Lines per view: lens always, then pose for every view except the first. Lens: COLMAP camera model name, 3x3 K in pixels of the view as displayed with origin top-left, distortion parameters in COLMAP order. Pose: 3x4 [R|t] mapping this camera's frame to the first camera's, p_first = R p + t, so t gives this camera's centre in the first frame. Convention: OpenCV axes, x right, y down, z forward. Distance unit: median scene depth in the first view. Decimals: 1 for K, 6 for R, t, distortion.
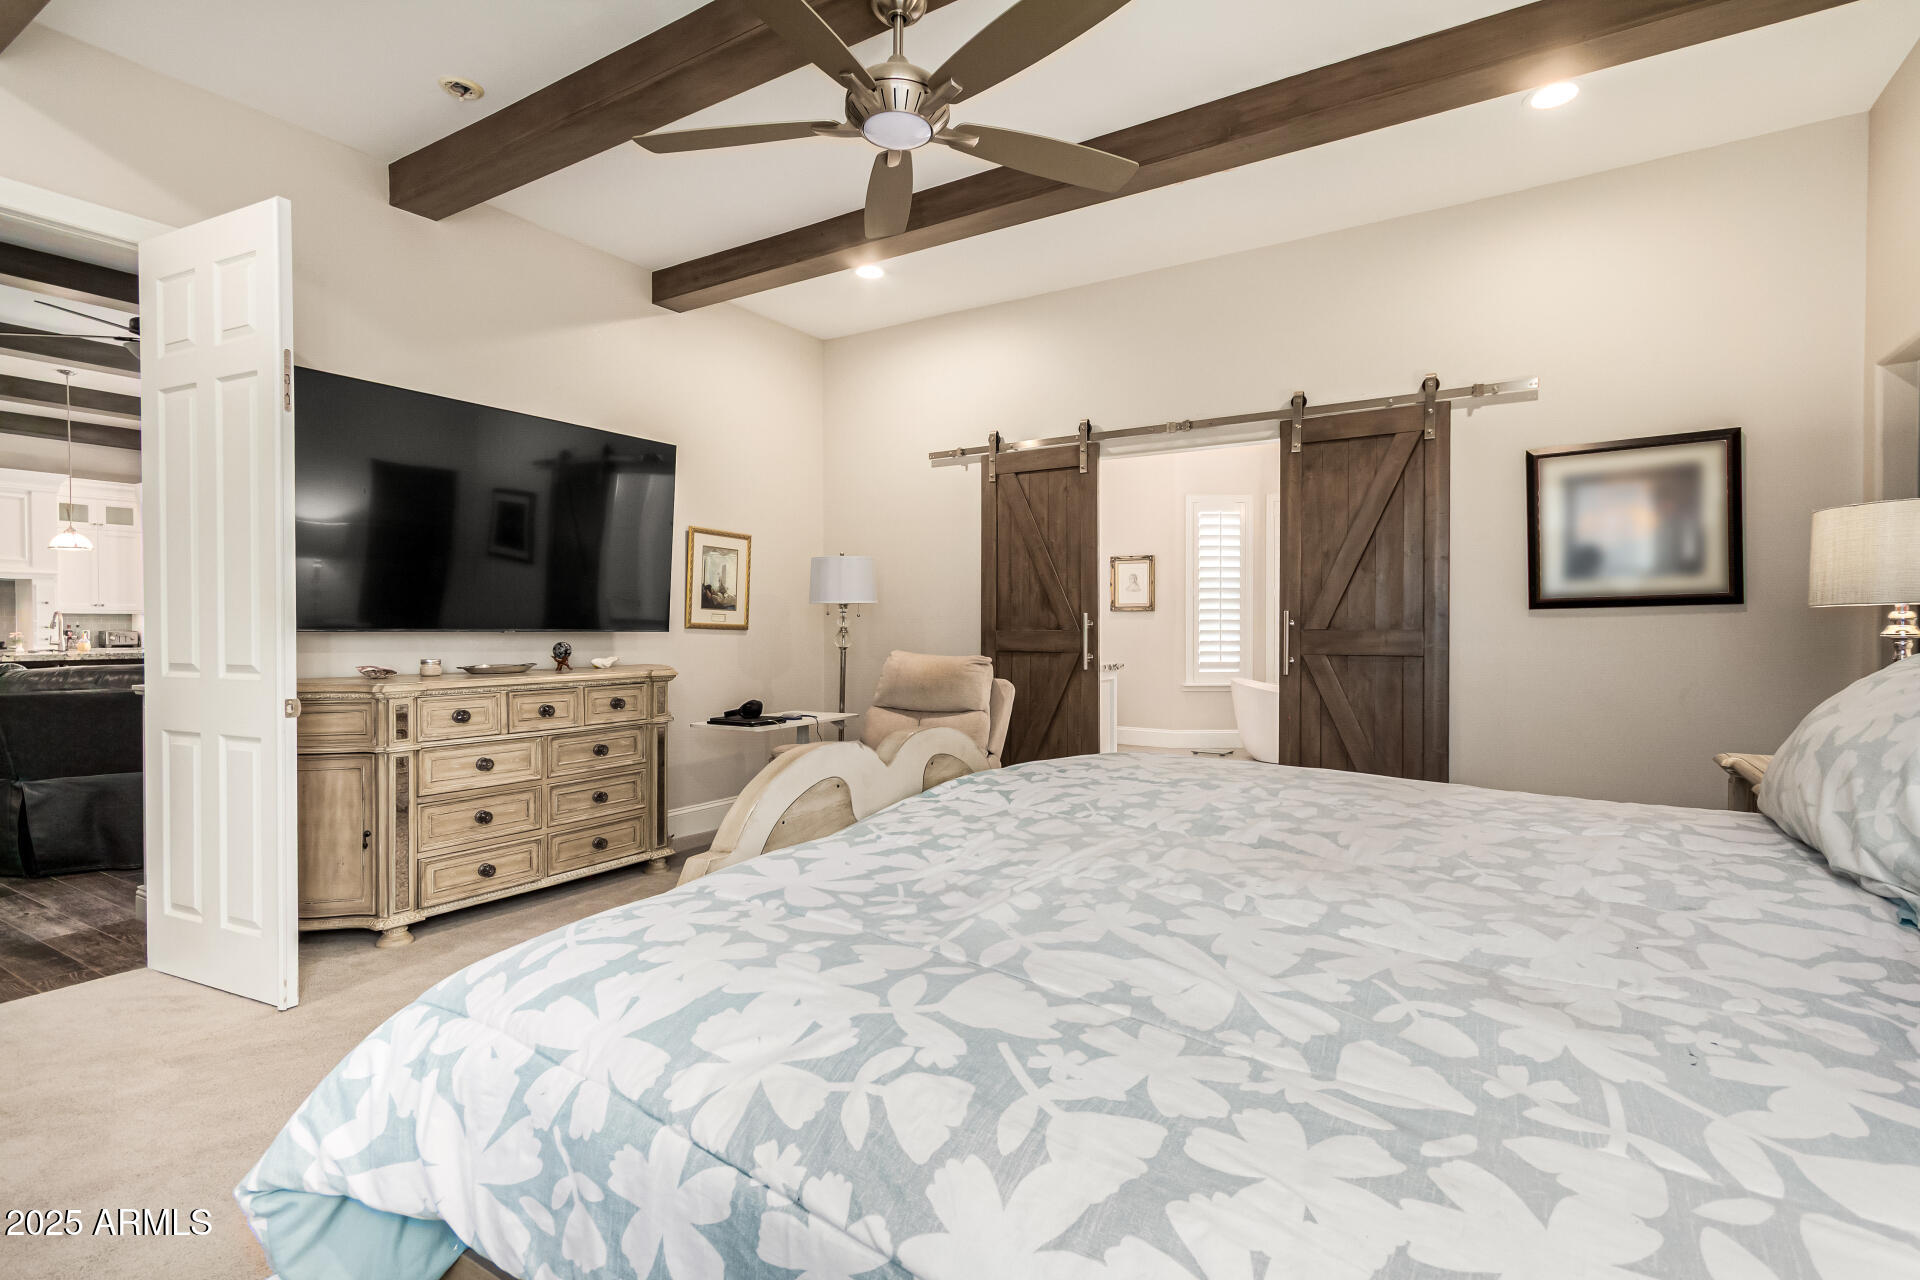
lens RADIAL K [[891.1, 0, 957.0], [0, 891.1, 640.7], [0, 0, 1]] dist [-0.000250, 0.001873]
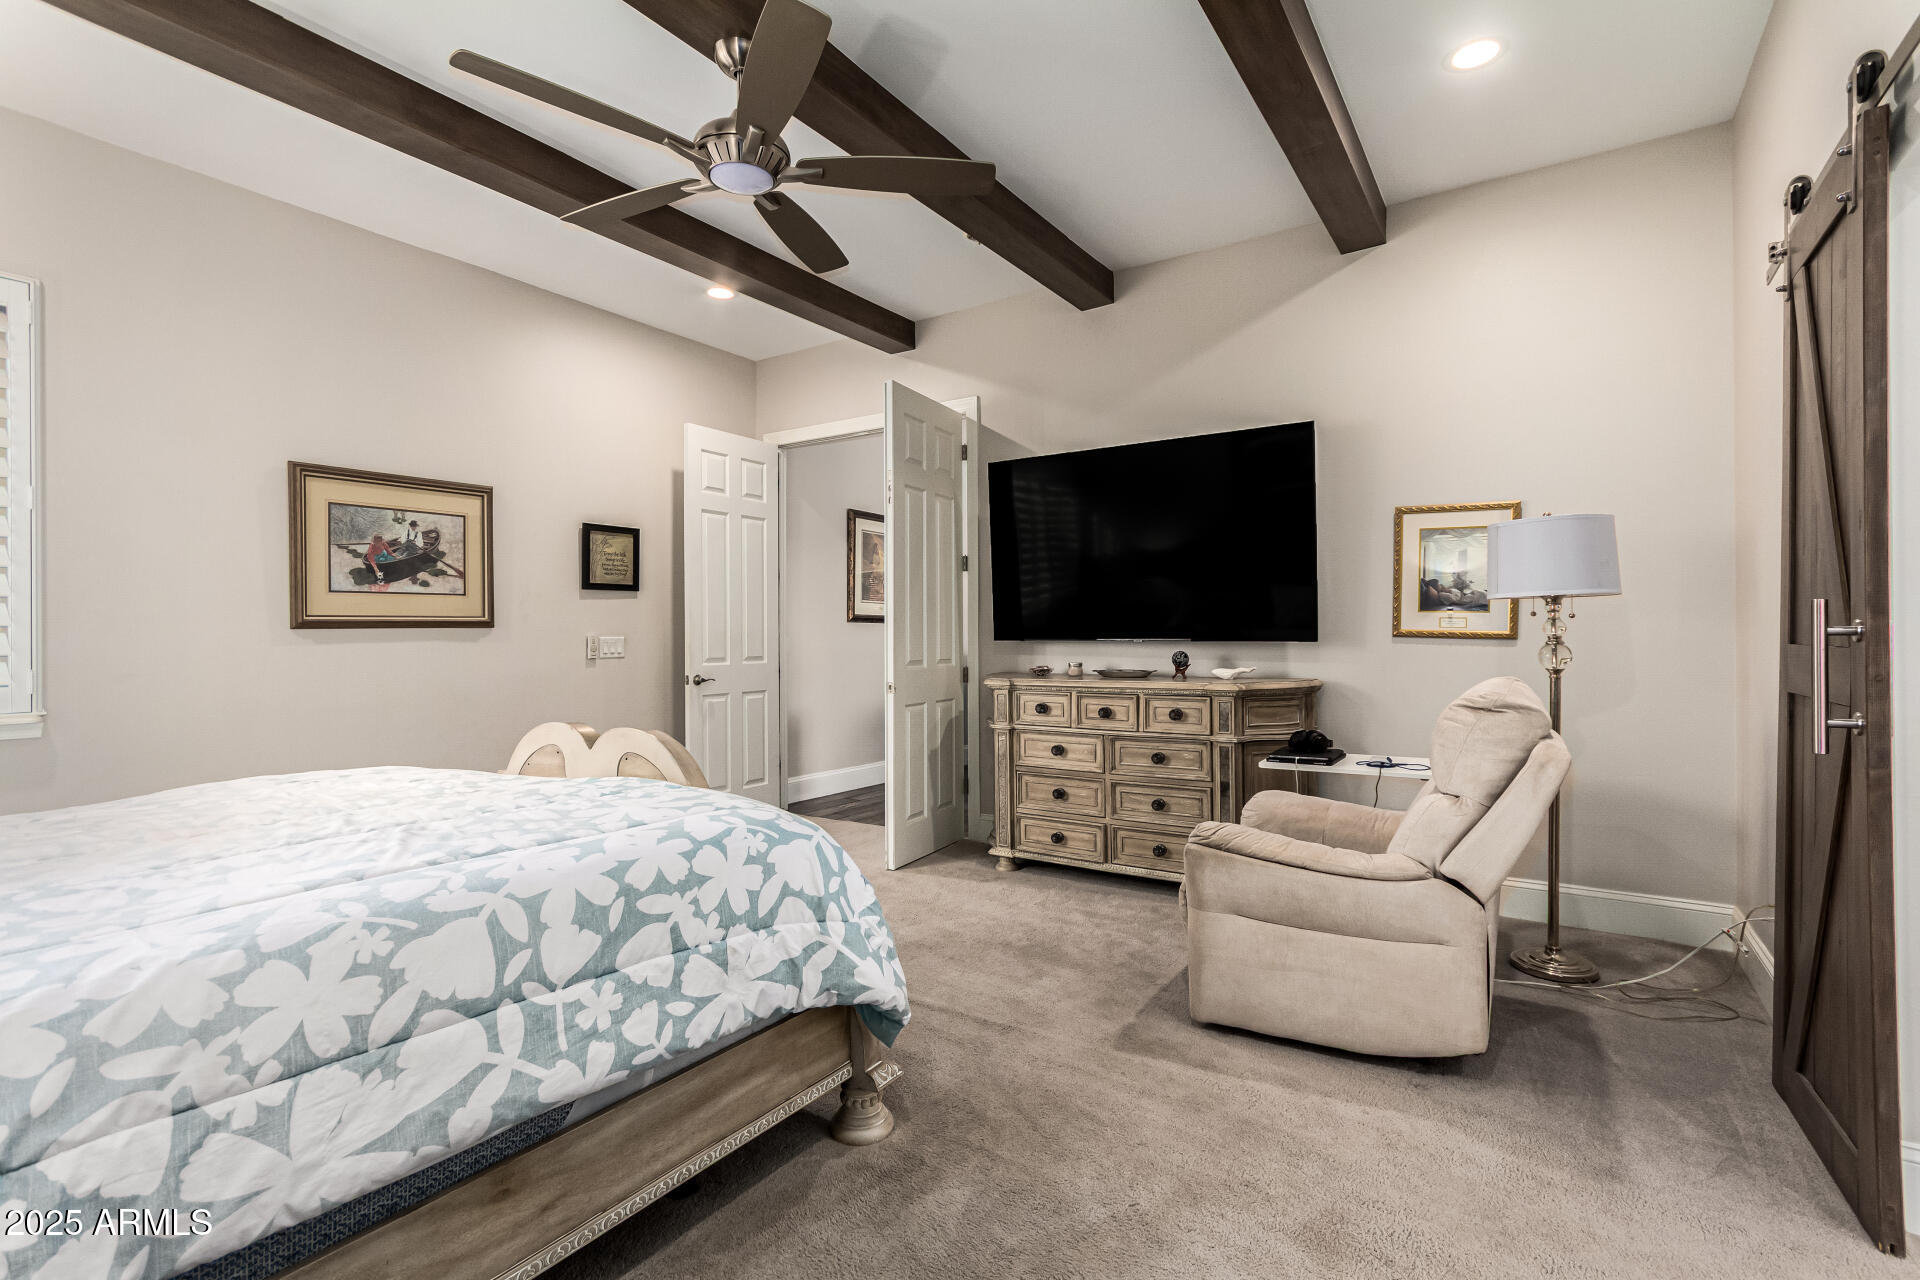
lens RADIAL K [[891.1, 0, 959.1], [0, 891.1, 635.0], [0, 0, 1]] dist [-0.000250, 0.001873]
pose [[-0.001075, 0.000443, -0.999999, 0.604177], [-0.008743, 0.999962, 0.000452, -0.015766], [0.999961, 0.008744, -0.001071, 0.759656]]
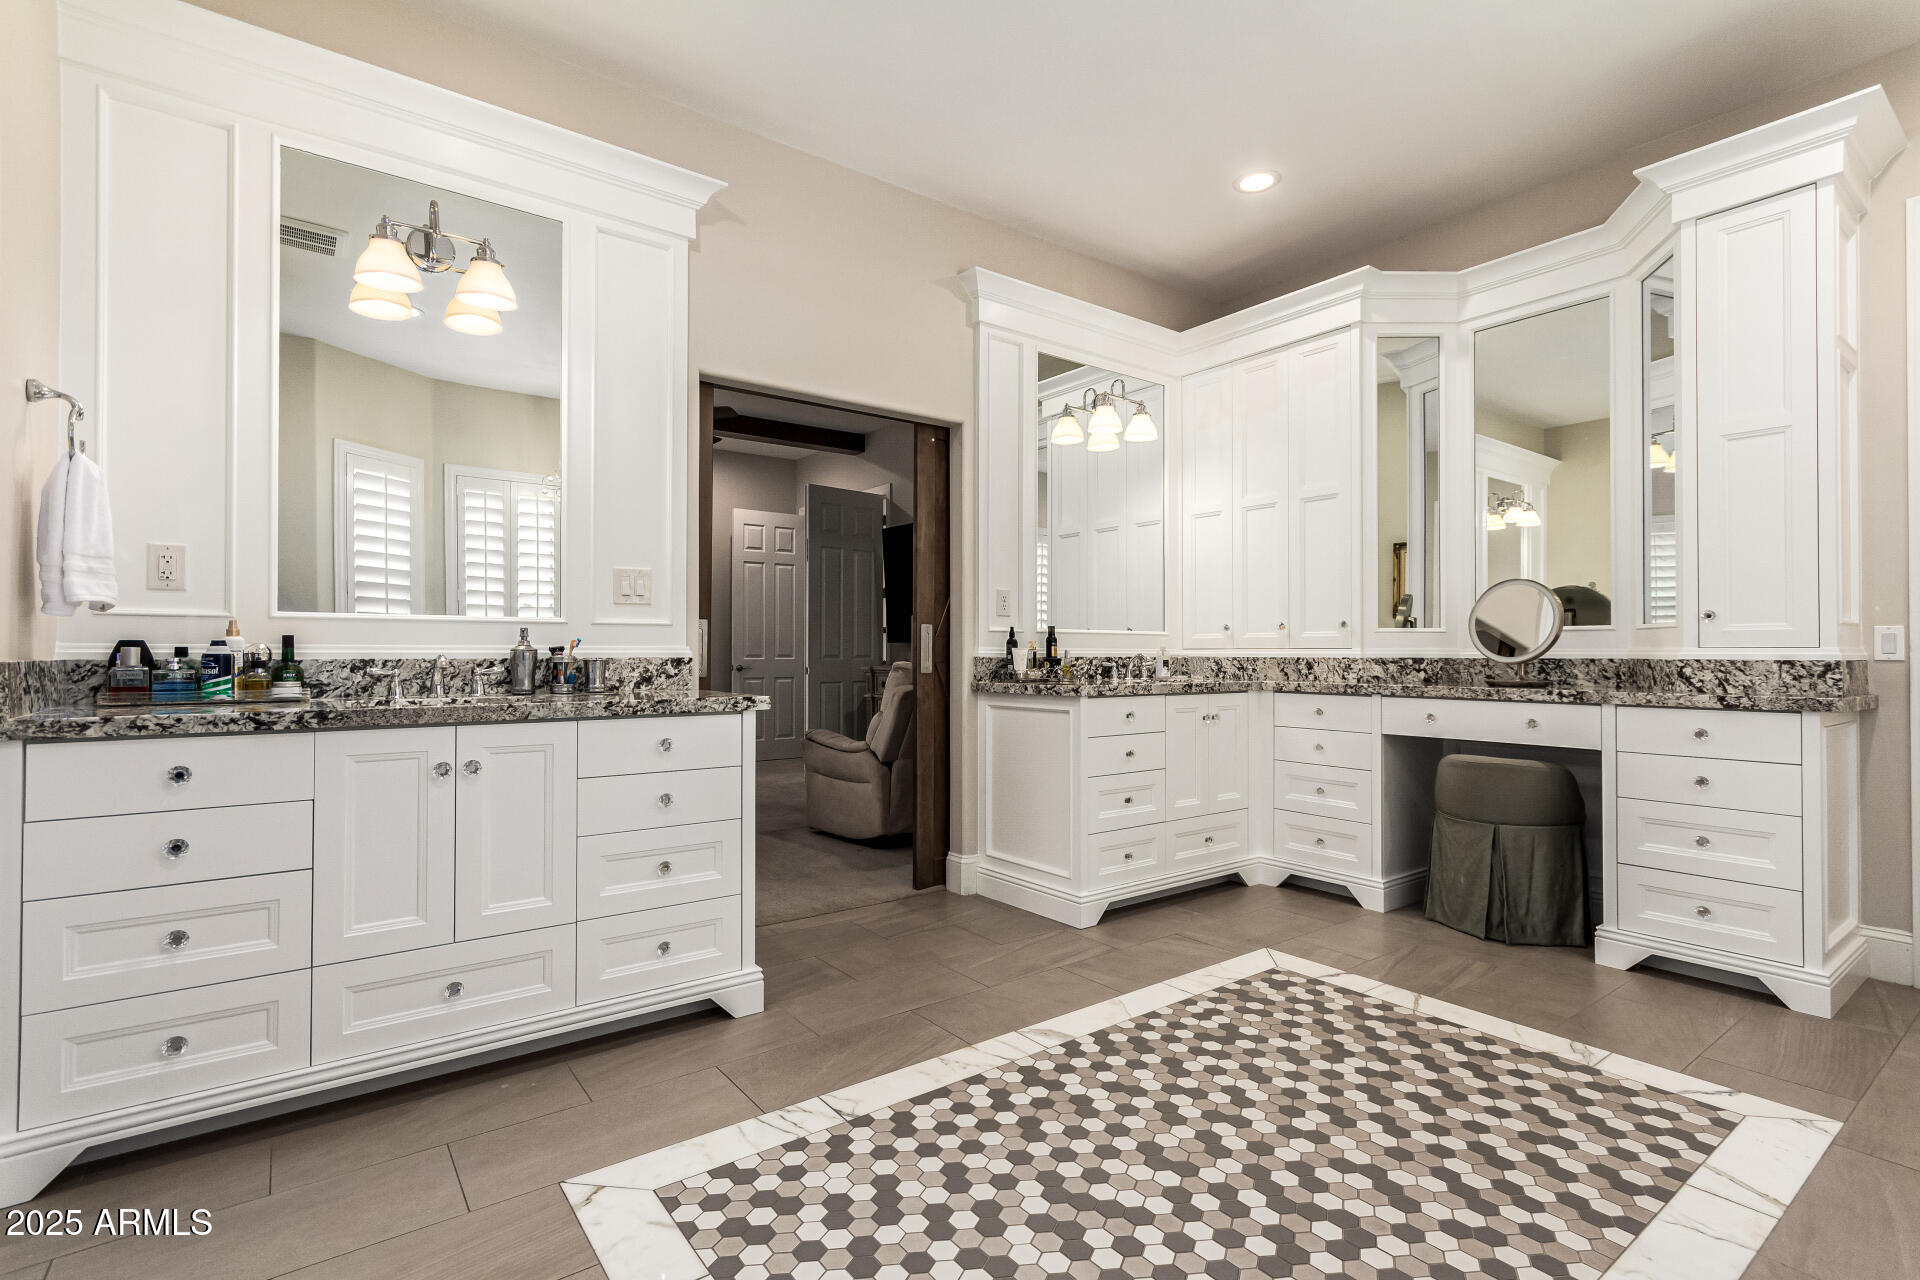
lens RADIAL K [[891.1, 0, 970.4], [0, 891.1, 643.2], [0, 0, 1]] dist [-0.000250, 0.001873]
pose [[-0.343034, -0.008446, -0.939285, 1.046878], [-0.010626, 0.999930, -0.005111, -0.001962], [0.939263, 0.008228, -0.343100, 1.539008]]
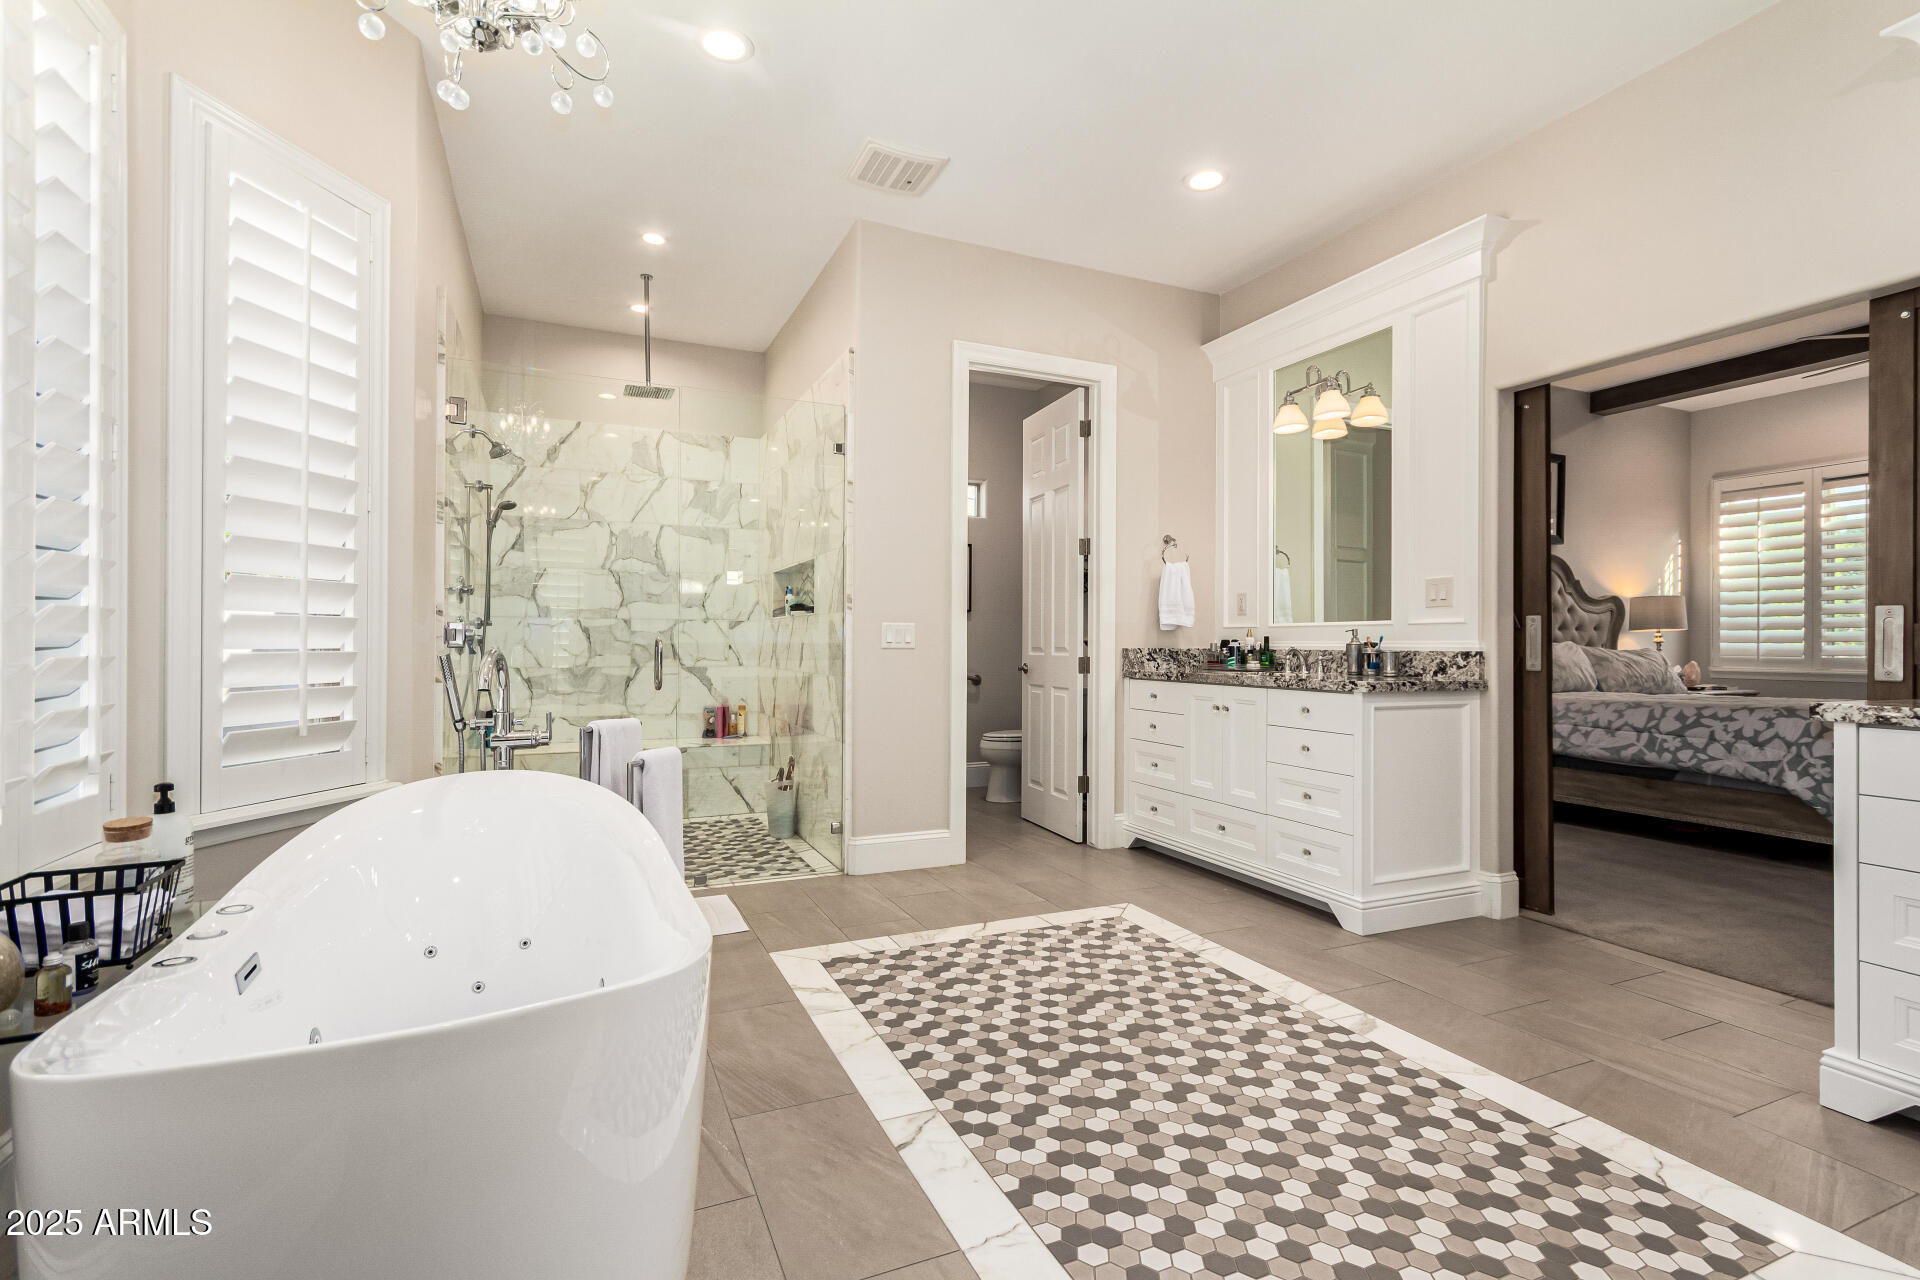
lens RADIAL K [[891.1, 0, 938.9], [0, 891.1, 649.6], [0, 0, 1]] dist [-0.000250, 0.001873]
pose [[-0.827402, -0.008748, 0.561543, 0.397804], [0.000727, 0.999861, 0.016648, -0.006902], [-0.561610, 0.014183, -0.827280, 2.019050]]
